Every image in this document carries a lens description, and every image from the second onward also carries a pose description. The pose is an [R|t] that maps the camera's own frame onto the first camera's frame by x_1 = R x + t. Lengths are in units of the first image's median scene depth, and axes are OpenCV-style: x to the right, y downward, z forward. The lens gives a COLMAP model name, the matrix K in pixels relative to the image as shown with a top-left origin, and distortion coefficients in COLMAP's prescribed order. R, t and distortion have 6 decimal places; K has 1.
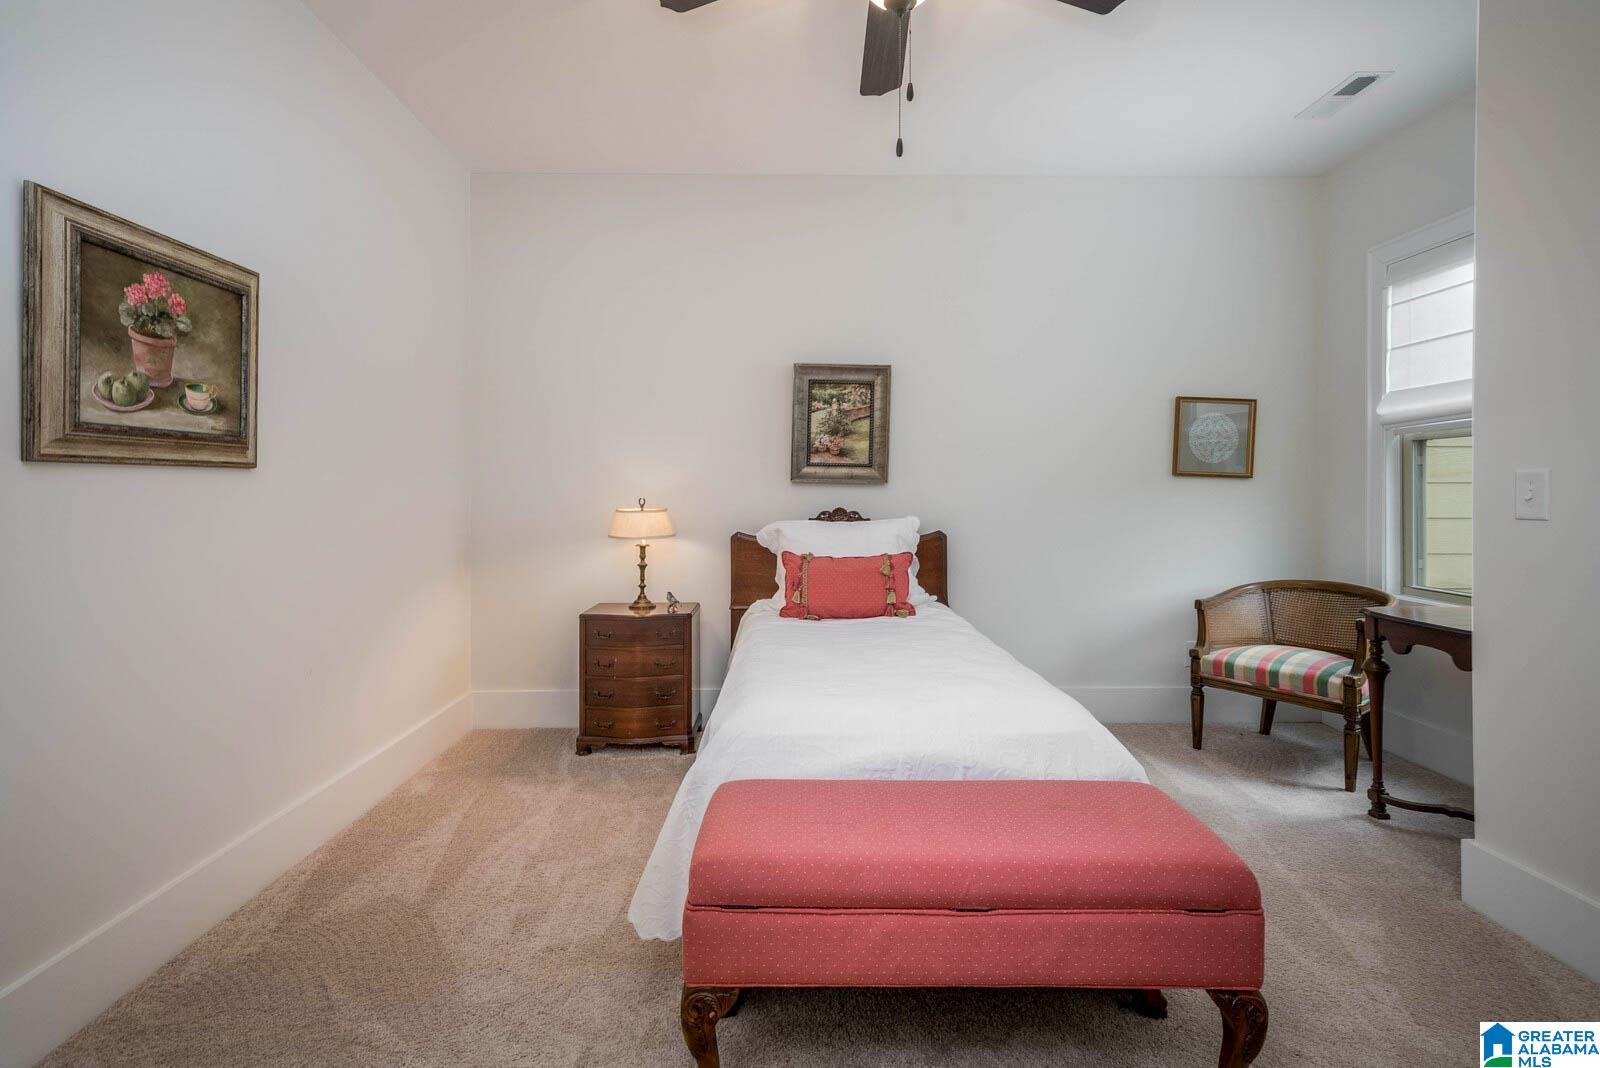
lens RADIAL K [[764.4, 0, 799.8], [0, 764.4, 488.2], [0, 0, 1]] dist [0.016607, 0.000082]
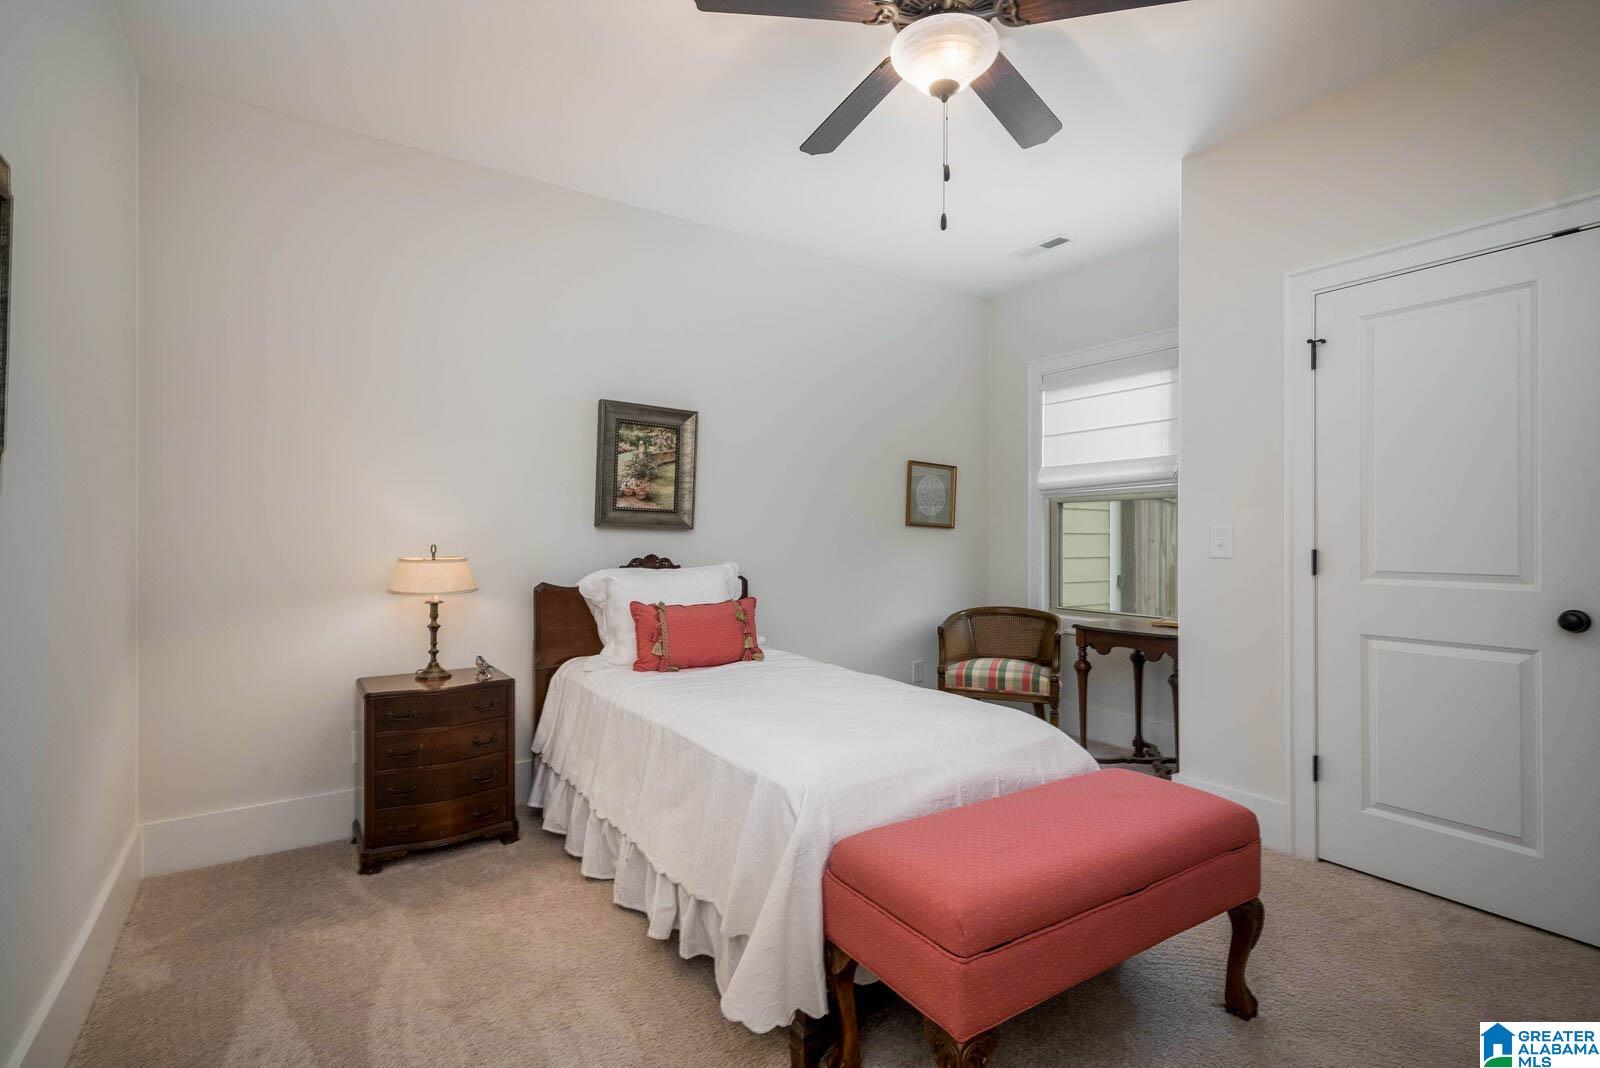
lens RADIAL K [[743.4, 0, 800.0], [0, 743.4, 534.0], [0, 0, 1]] dist [0.013757, -0.000006]
pose [[0.840177, 0.006985, 0.542267, -0.306211], [-0.006578, 0.999975, -0.002689, 0.001038], [-0.542273, -0.001308, 0.840202, 0.112760]]
